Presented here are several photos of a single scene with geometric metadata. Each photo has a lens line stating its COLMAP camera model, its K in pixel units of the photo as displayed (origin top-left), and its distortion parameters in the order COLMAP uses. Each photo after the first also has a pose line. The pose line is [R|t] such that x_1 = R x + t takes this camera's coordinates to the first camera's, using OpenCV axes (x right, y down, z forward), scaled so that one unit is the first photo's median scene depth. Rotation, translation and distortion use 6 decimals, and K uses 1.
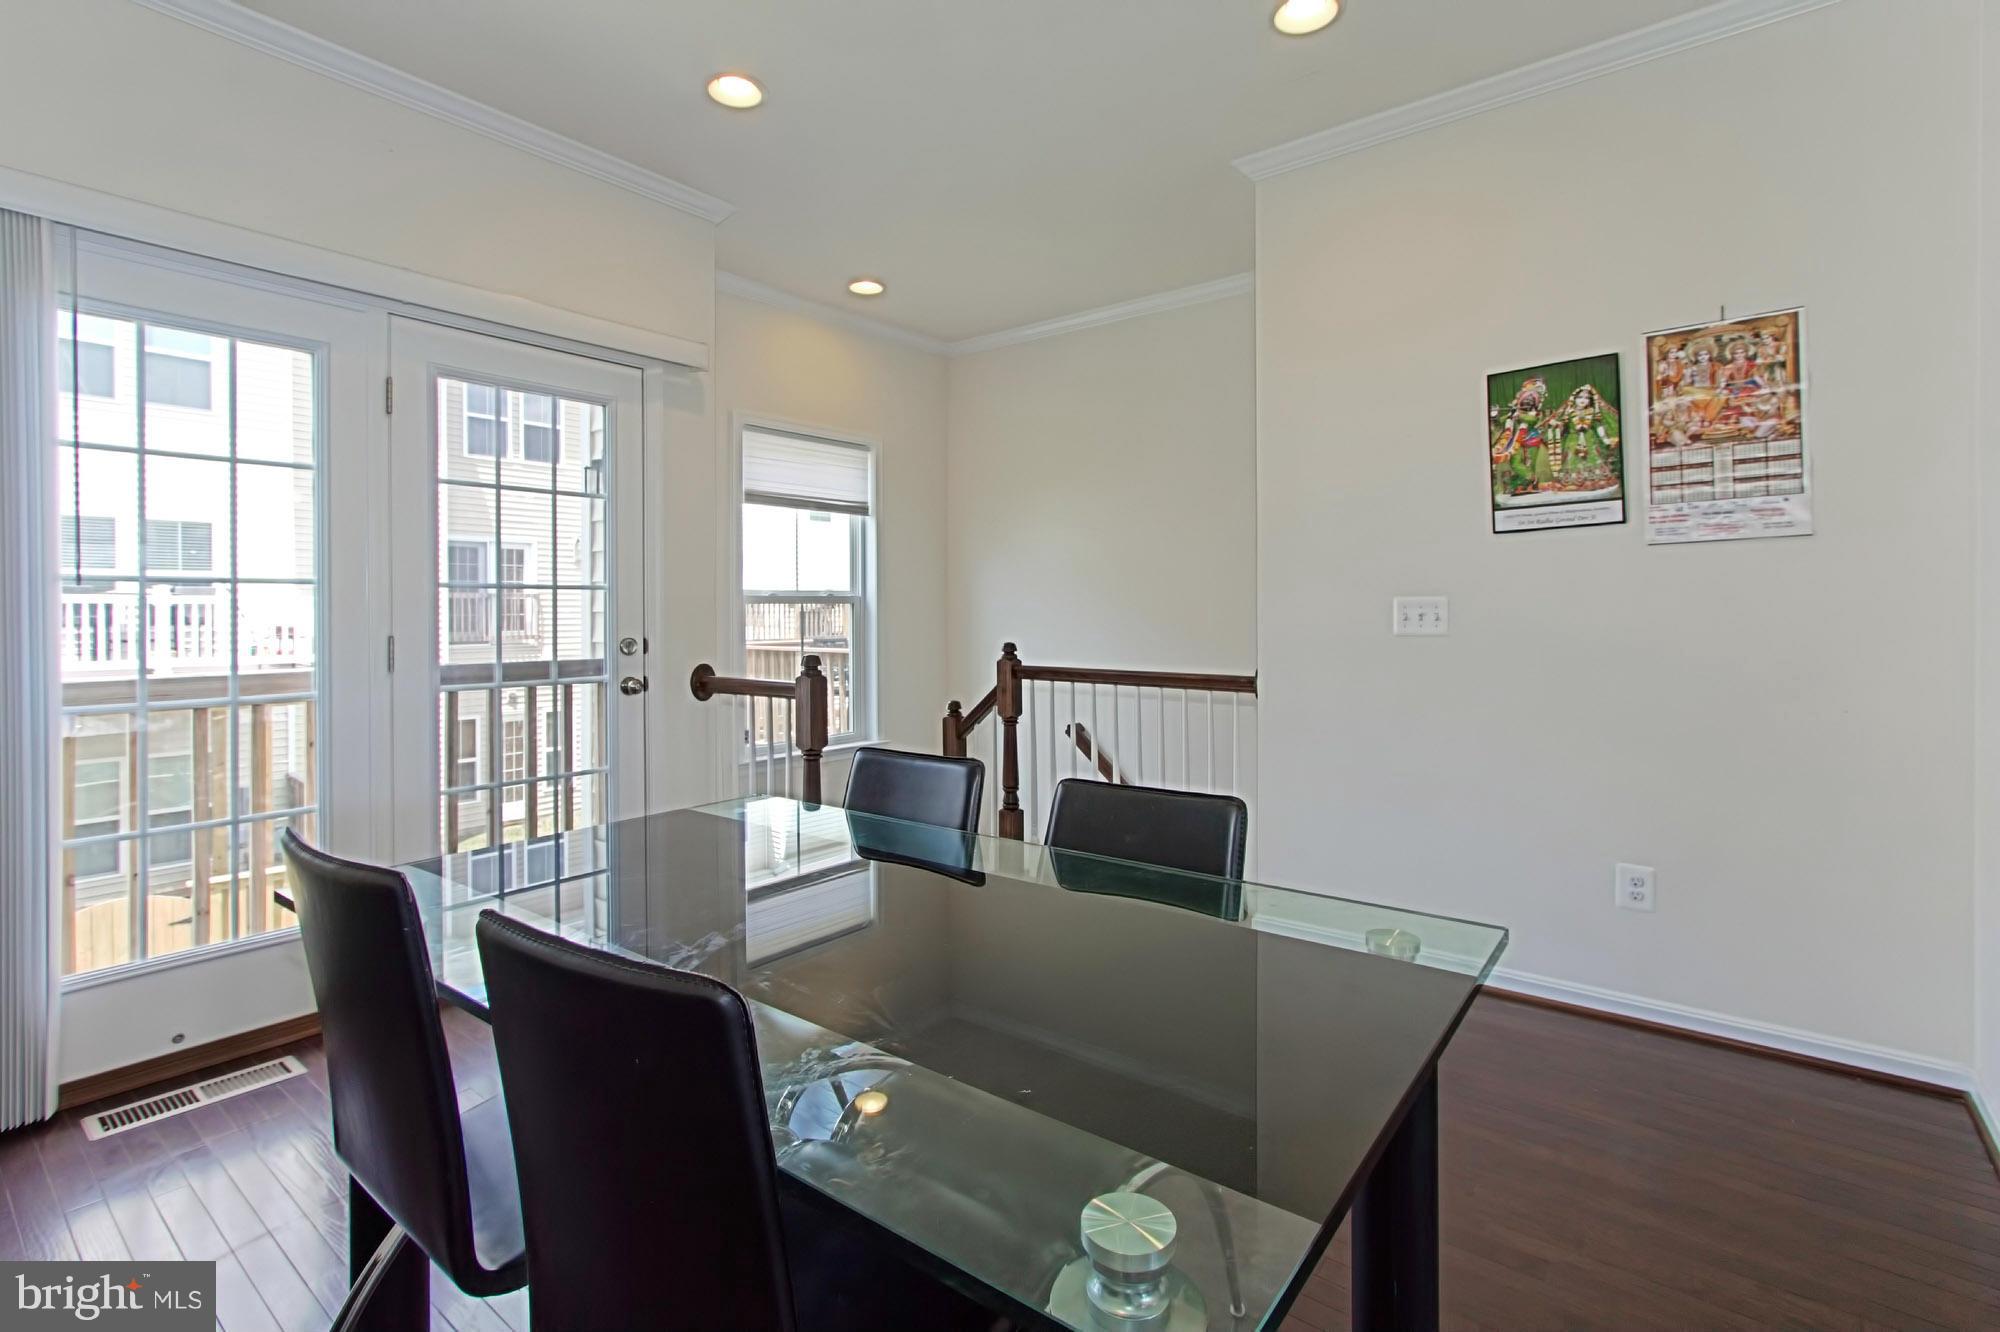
lens RADIAL K [[941.0, 0, 998.8], [0, 941.0, 612.0], [0, 0, 1]] dist [0.000276, 0.000339]
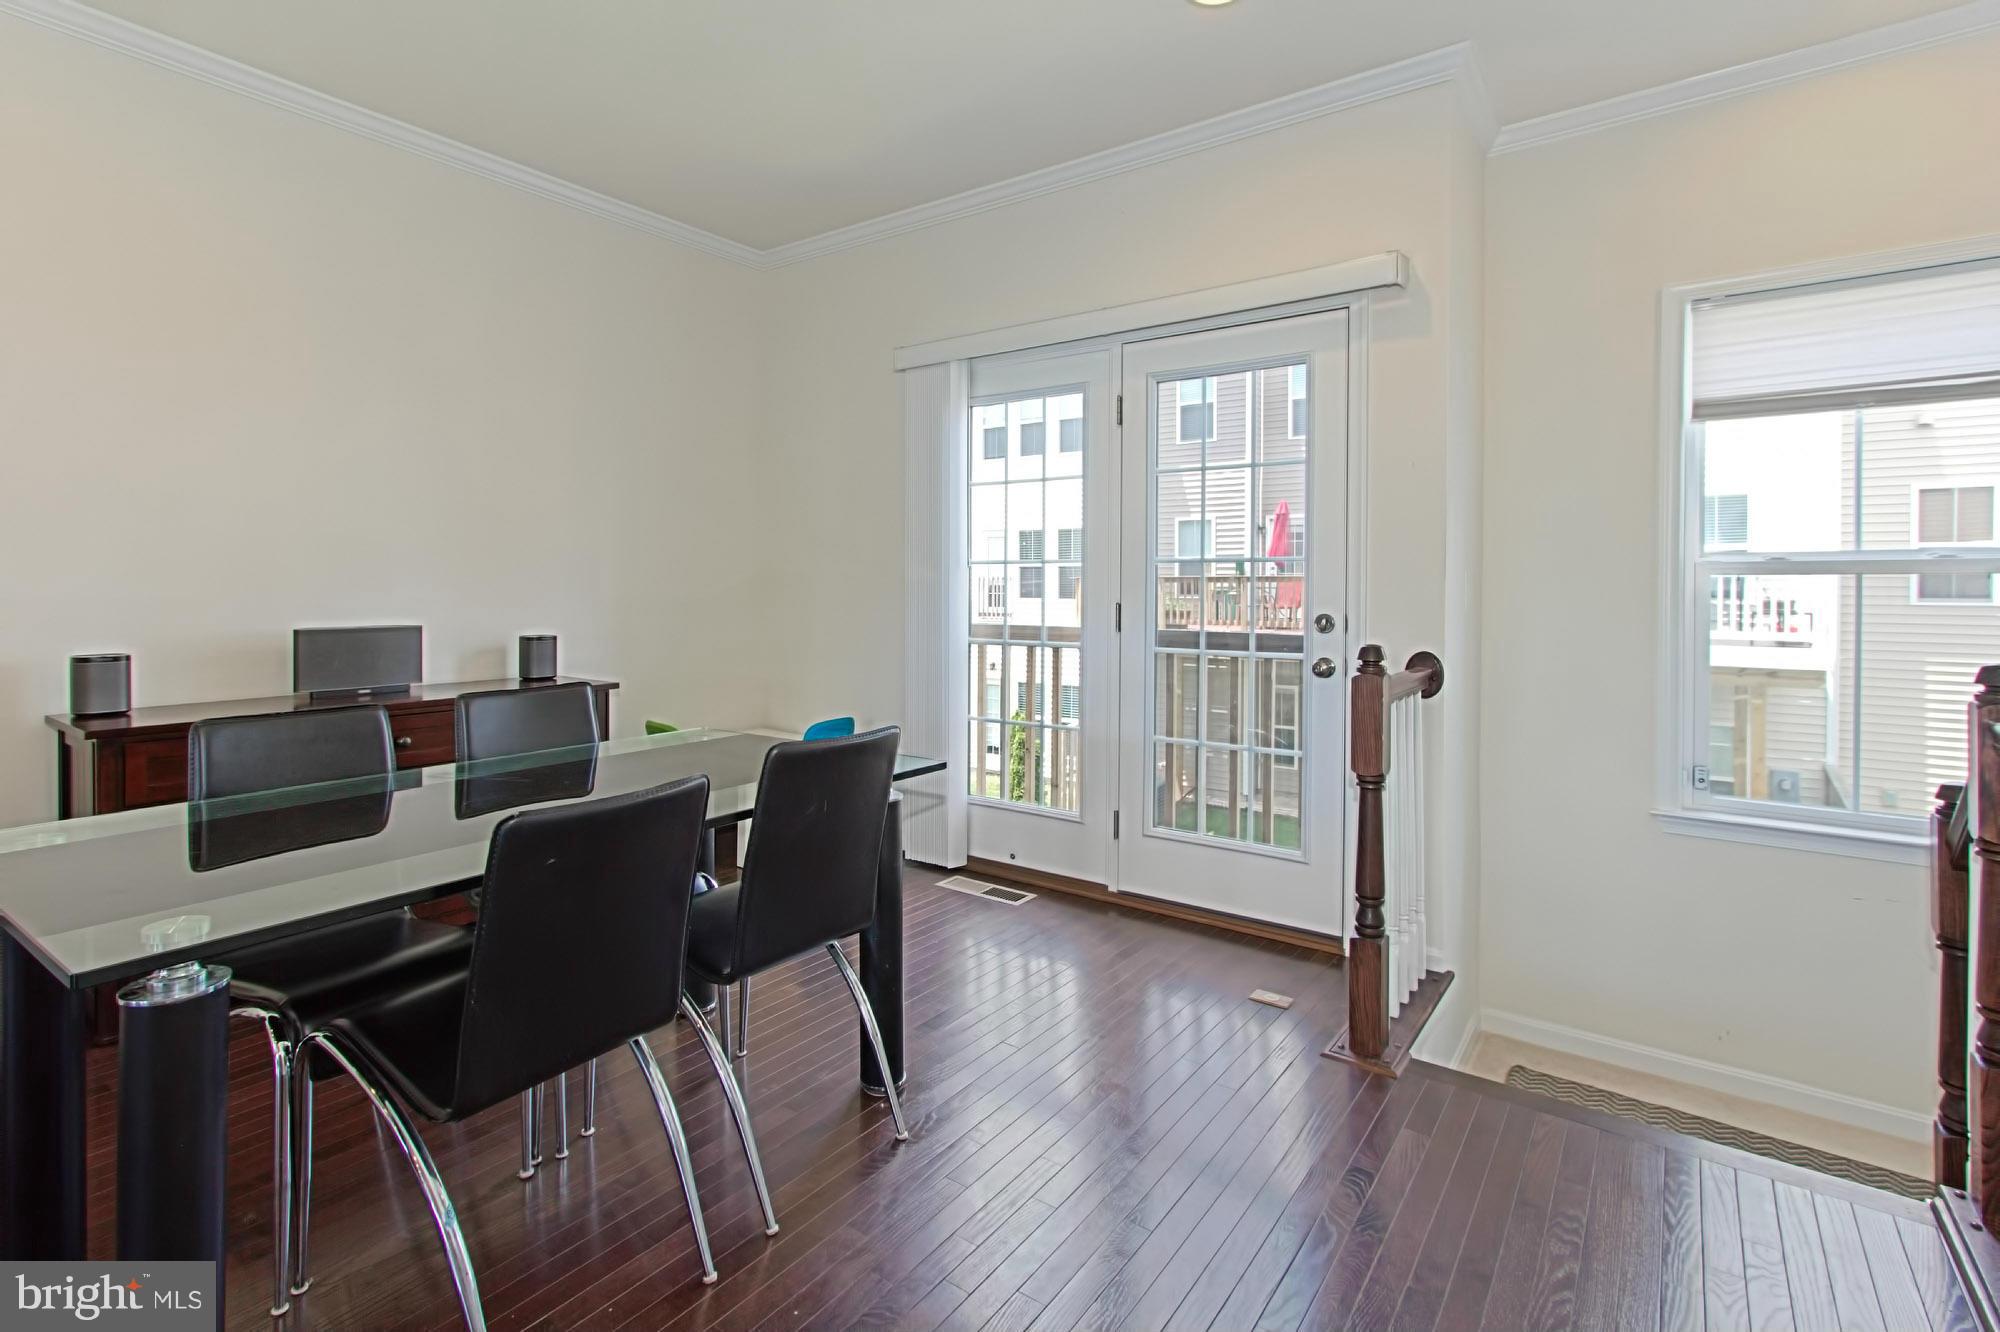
lens RADIAL K [[961.7, 0, 997.6], [0, 961.7, 581.9], [0, 0, 1]] dist [-0.000804, 0.006601]
pose [[0.040601, 0.003468, -0.999169, 0.585668], [-0.007407, 0.999968, 0.003170, -0.004386], [0.999148, 0.007272, 0.040625, 0.744251]]
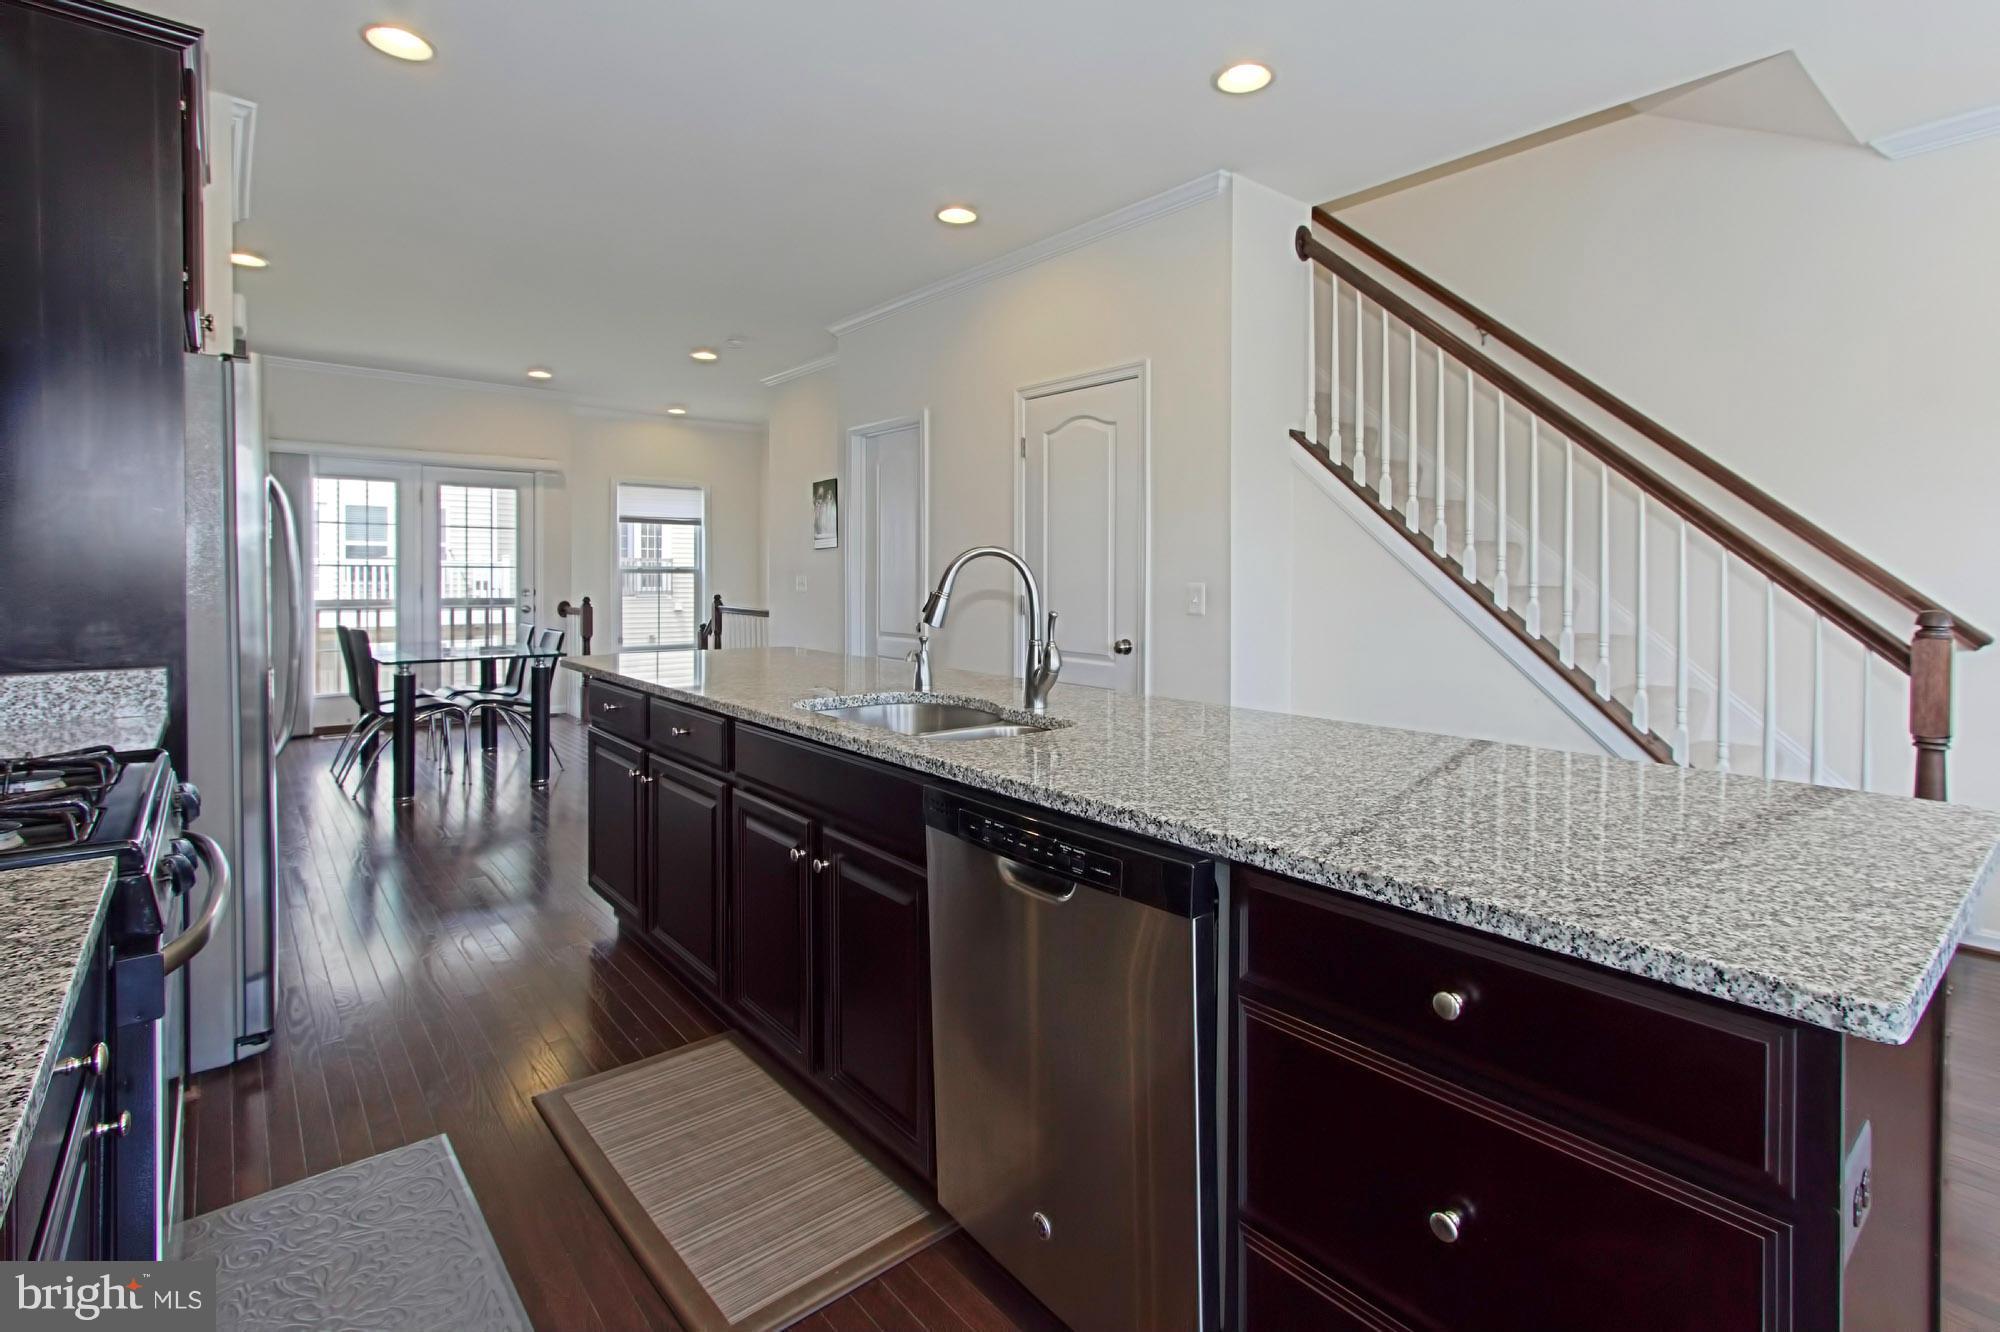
lens RADIAL K [[980.2, 0, 996.1], [0, 980.2, 584.2], [0, 0, 1]] dist [0.003125, 0.001558]
pose [[0.970424, 0.016329, -0.240852, 1.522039], [-0.013469, 0.999818, 0.013518, -0.037134], [0.241029, -0.009874, 0.970468, -1.242593]]
